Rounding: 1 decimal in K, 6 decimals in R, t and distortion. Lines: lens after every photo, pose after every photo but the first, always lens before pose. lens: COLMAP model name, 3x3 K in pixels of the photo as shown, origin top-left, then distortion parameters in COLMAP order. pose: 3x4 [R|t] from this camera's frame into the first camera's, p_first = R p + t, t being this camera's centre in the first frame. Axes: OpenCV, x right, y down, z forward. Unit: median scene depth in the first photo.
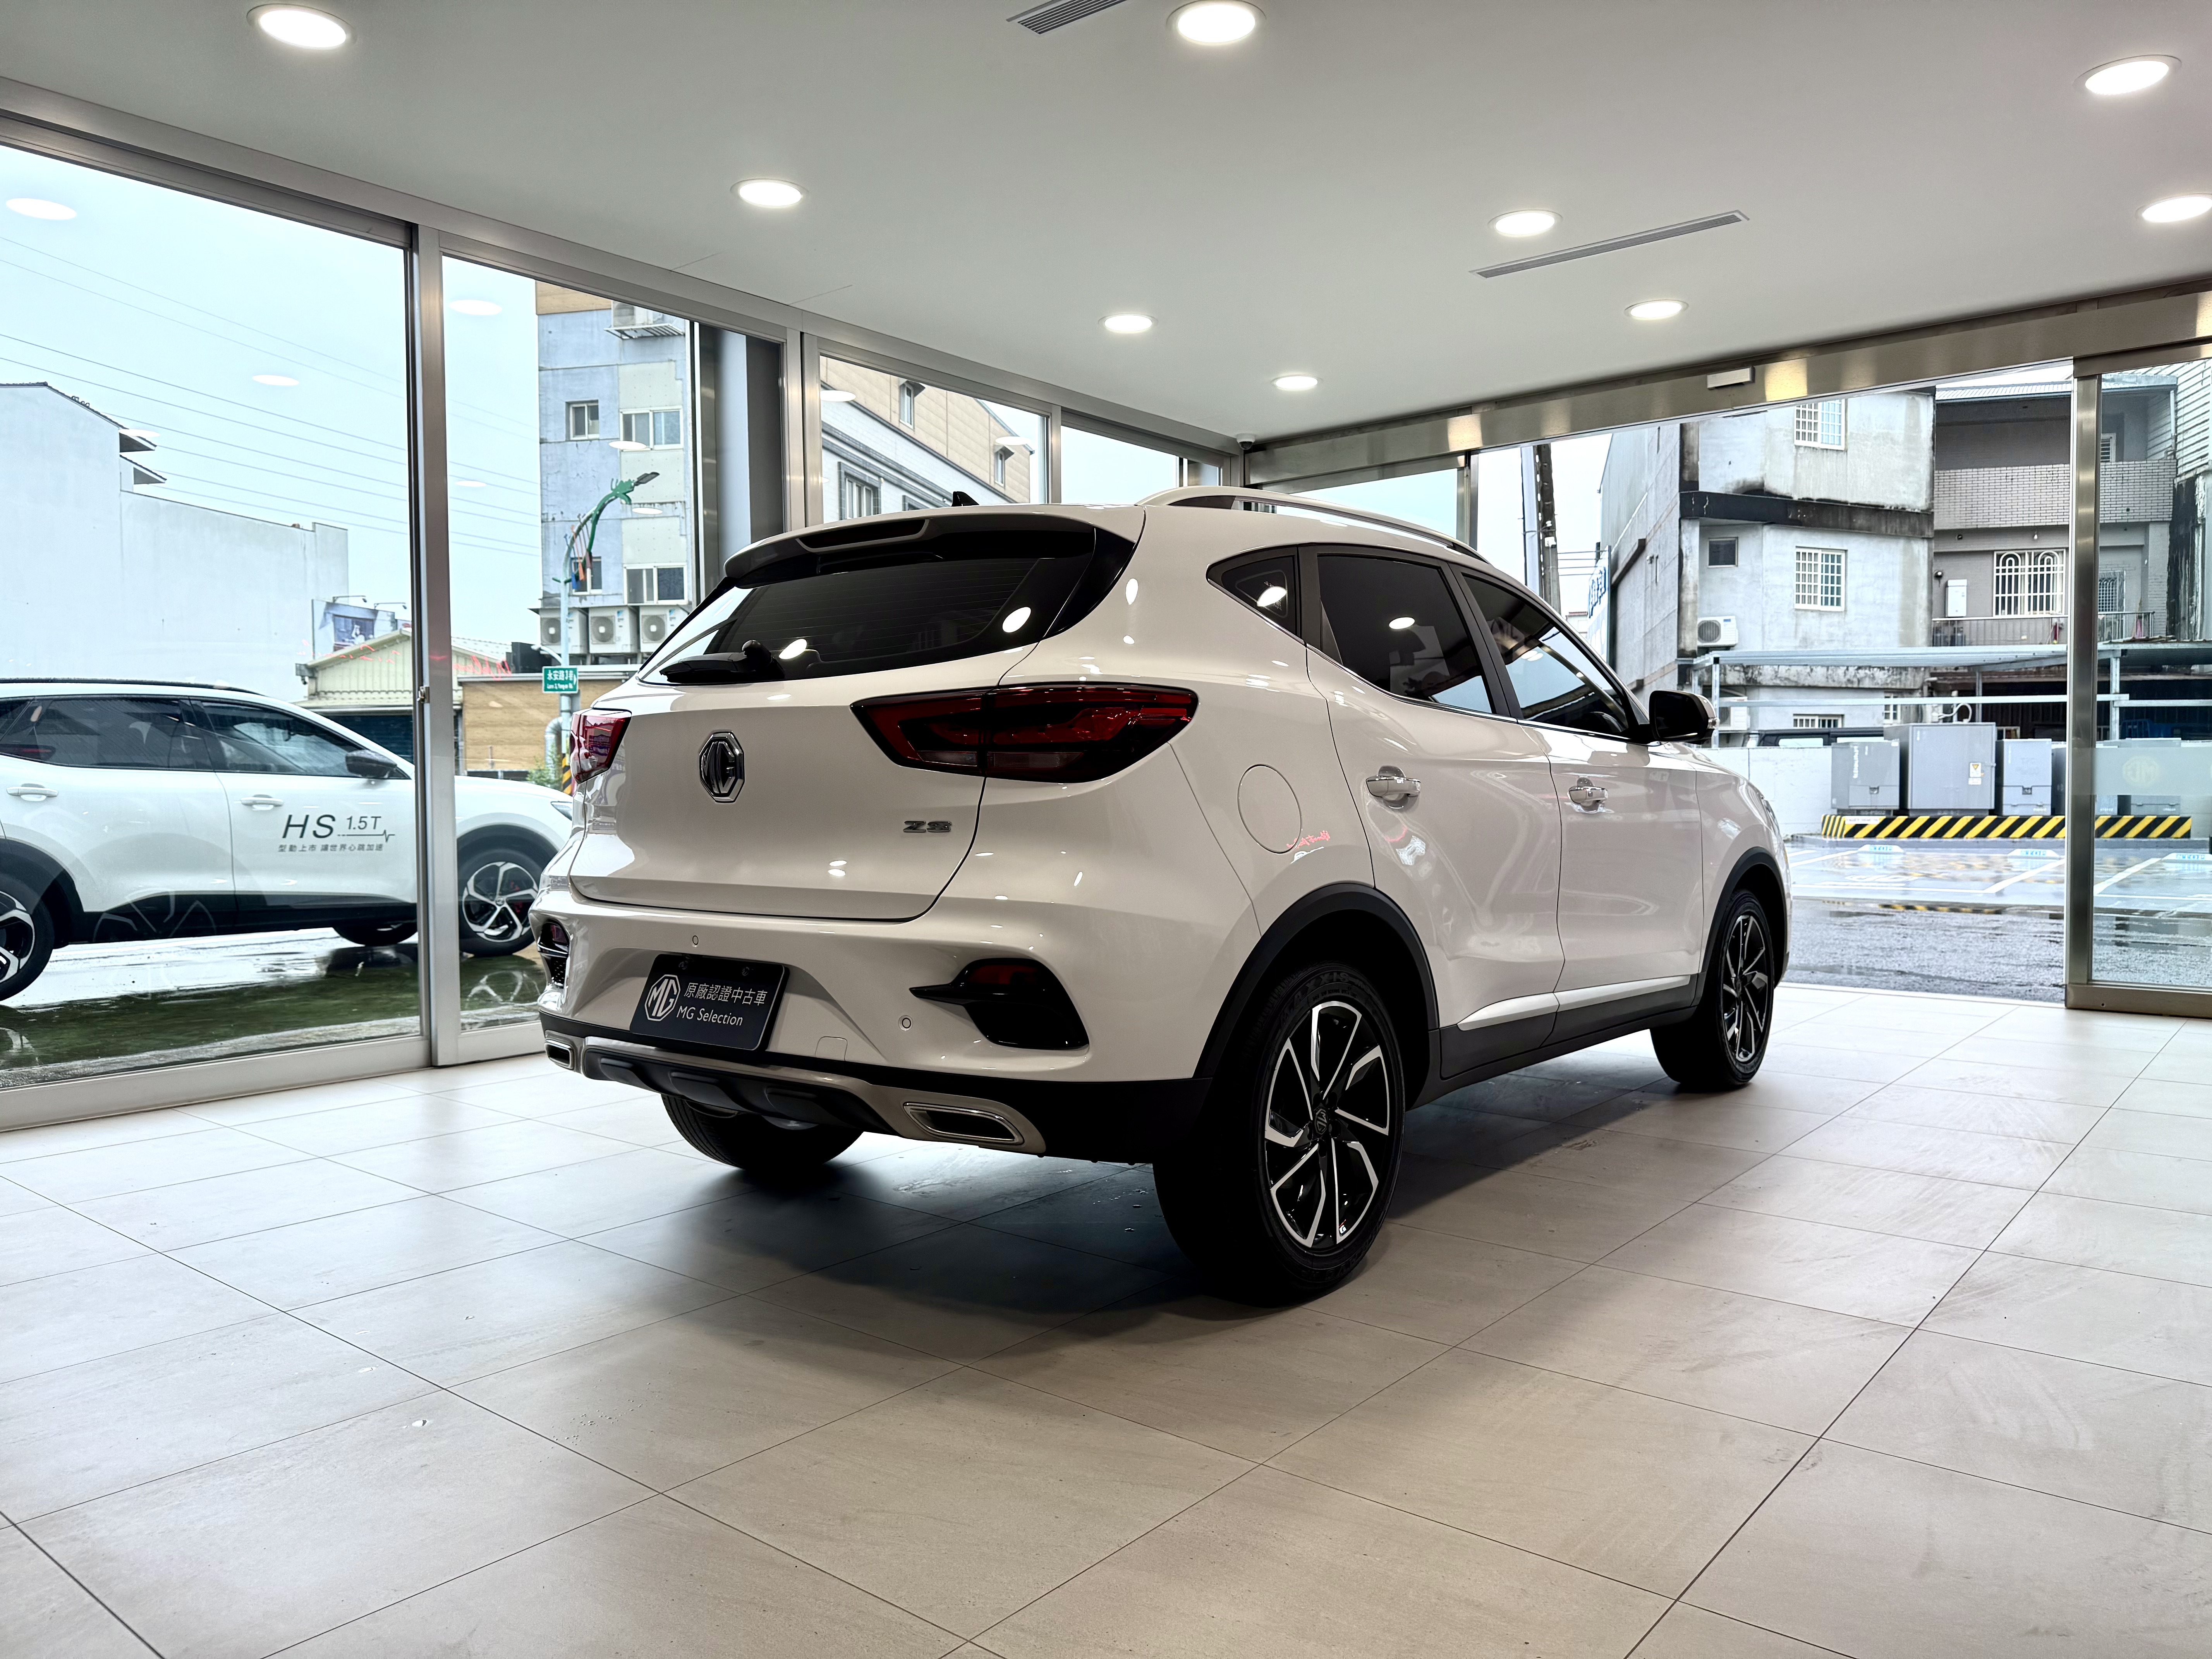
lens RADIAL K [[1549.3, 0, 1106.0], [0, 1549.3, 829.5], [0, 0, 1]] dist [0.093380, -0.000595]
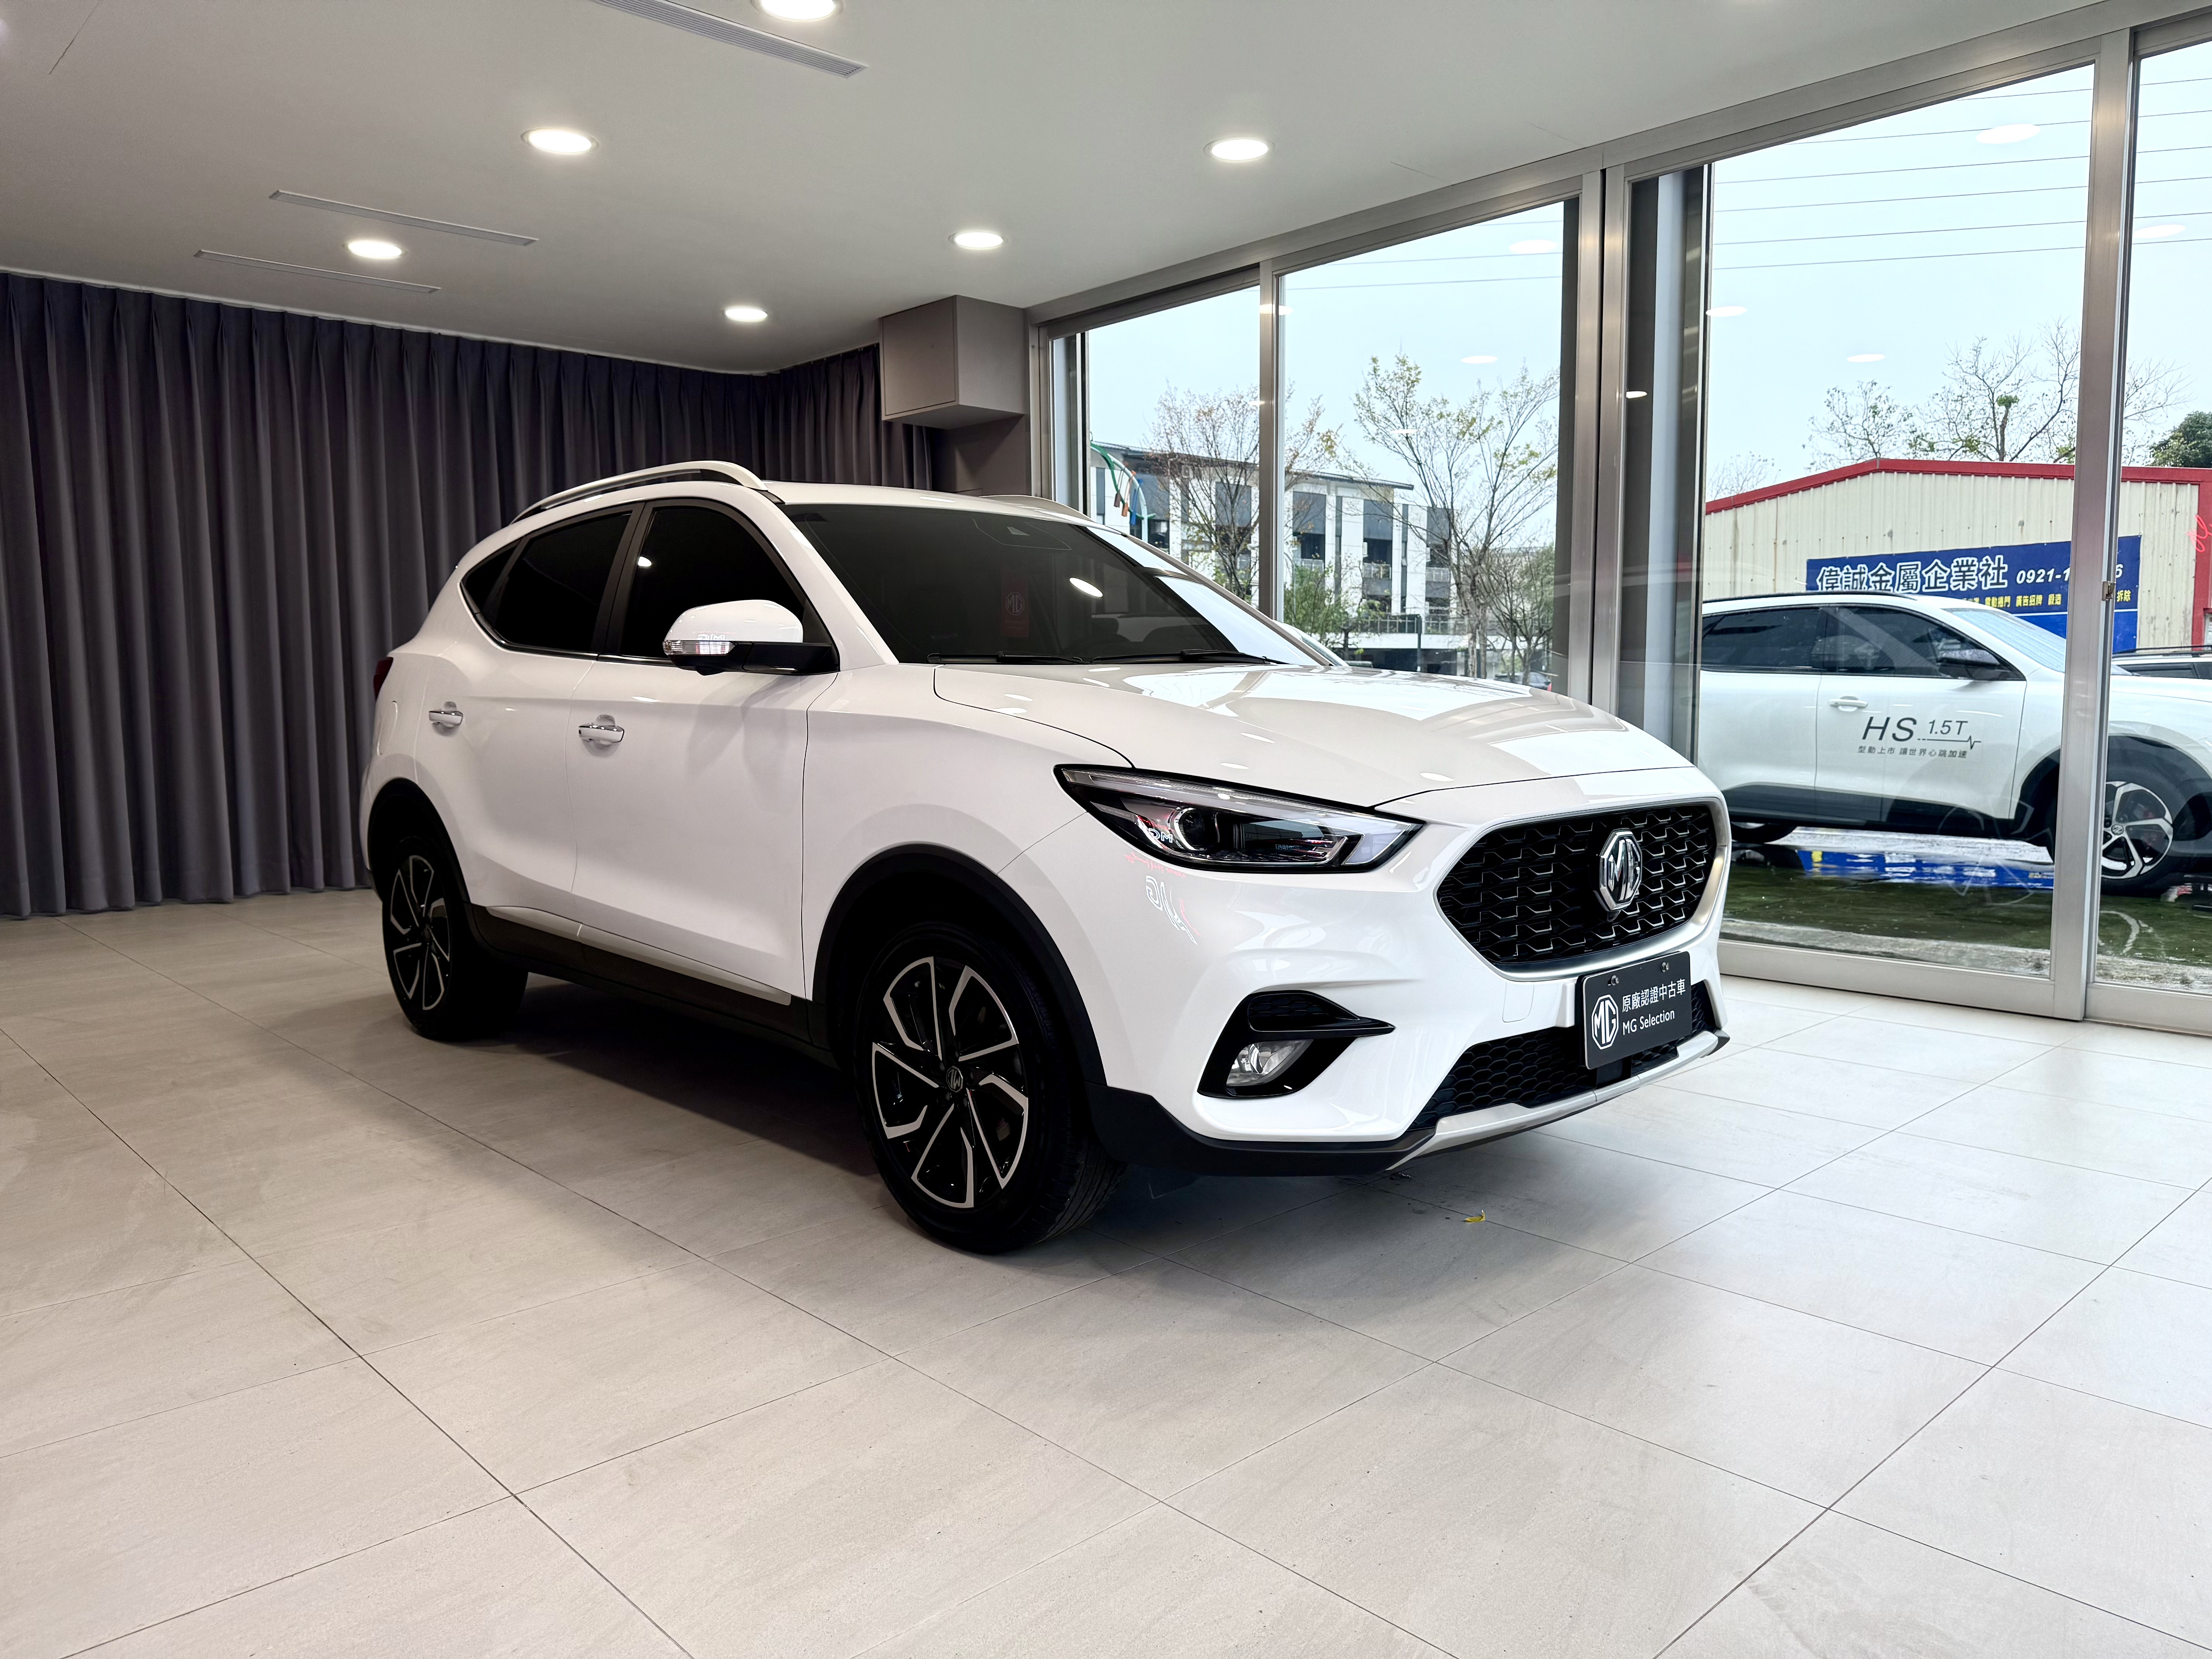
lens RADIAL K [[1549.3, 0, 1106.0], [0, 1549.3, 829.5], [0, 0, 1]] dist [0.093380, -0.000595]
pose [[-0.142294, 0.102420, -0.984511, 0.550451], [-0.021915, 0.994062, 0.106581, -0.034280], [0.989582, 0.036742, -0.139205, 0.652019]]
